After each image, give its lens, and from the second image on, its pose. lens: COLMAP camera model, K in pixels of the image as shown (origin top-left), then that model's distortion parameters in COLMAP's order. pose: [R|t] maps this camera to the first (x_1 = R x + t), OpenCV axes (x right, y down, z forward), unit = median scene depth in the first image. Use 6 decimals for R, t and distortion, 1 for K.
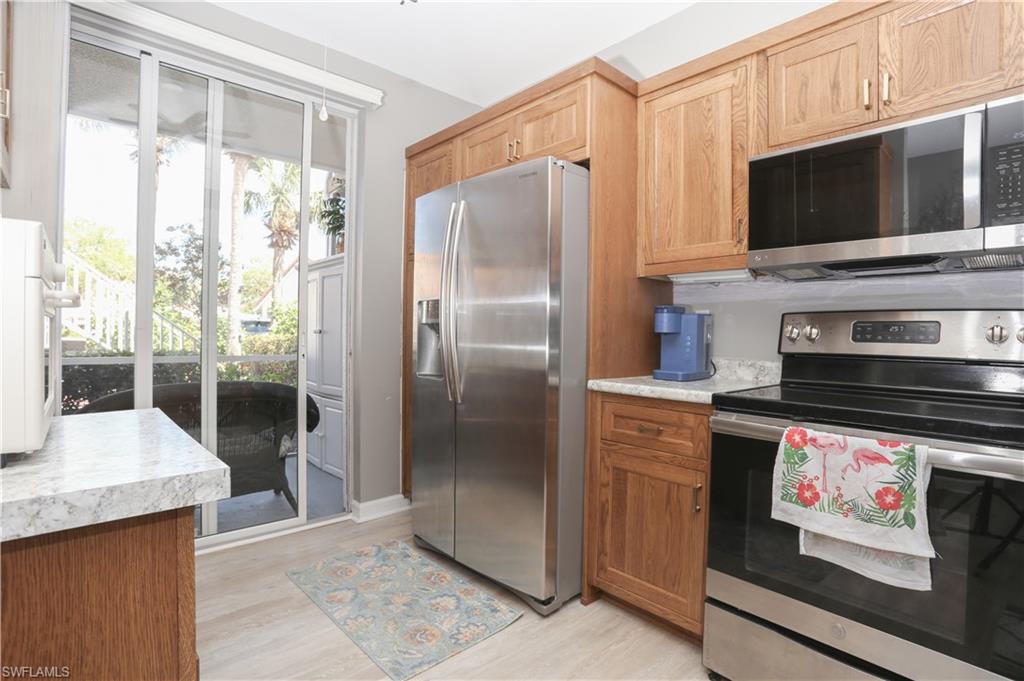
lens RADIAL K [[505.7, 0, 508.2], [0, 505.7, 338.6], [0, 0, 1]] dist [-0.074710, 0.026977]
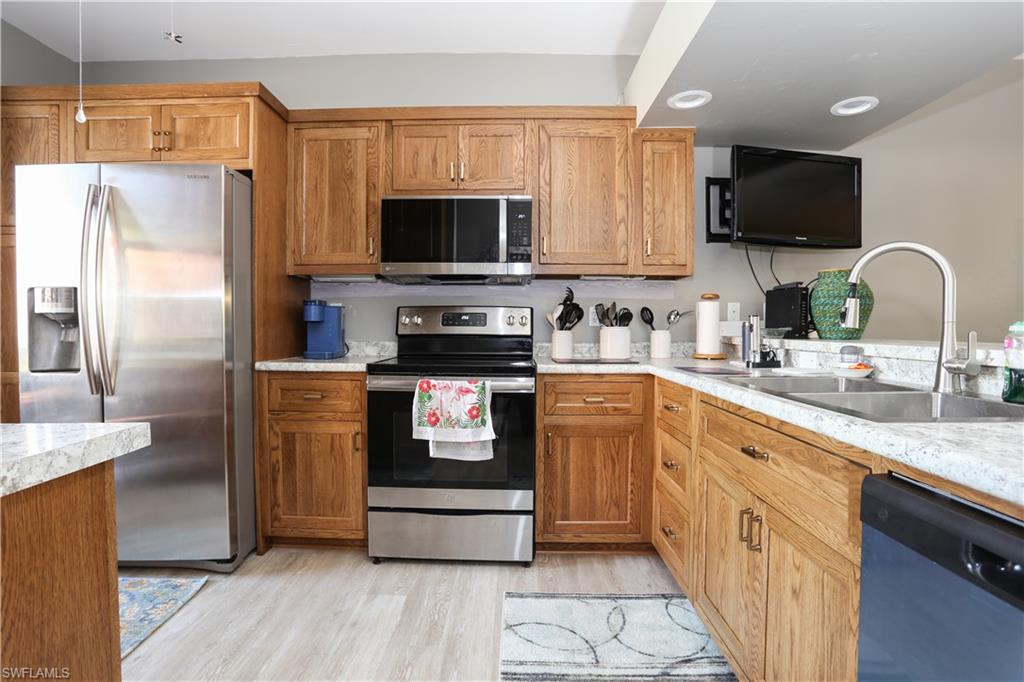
lens RADIAL K [[505.7, 0, 508.2], [0, 505.7, 339.1], [0, 0, 1]] dist [-0.074710, 0.026977]
pose [[0.677296, -0.030605, 0.735073, -0.305239], [0.012509, 0.999469, 0.030088, 0.001672], [-0.735604, -0.011183, 0.677320, -0.219201]]
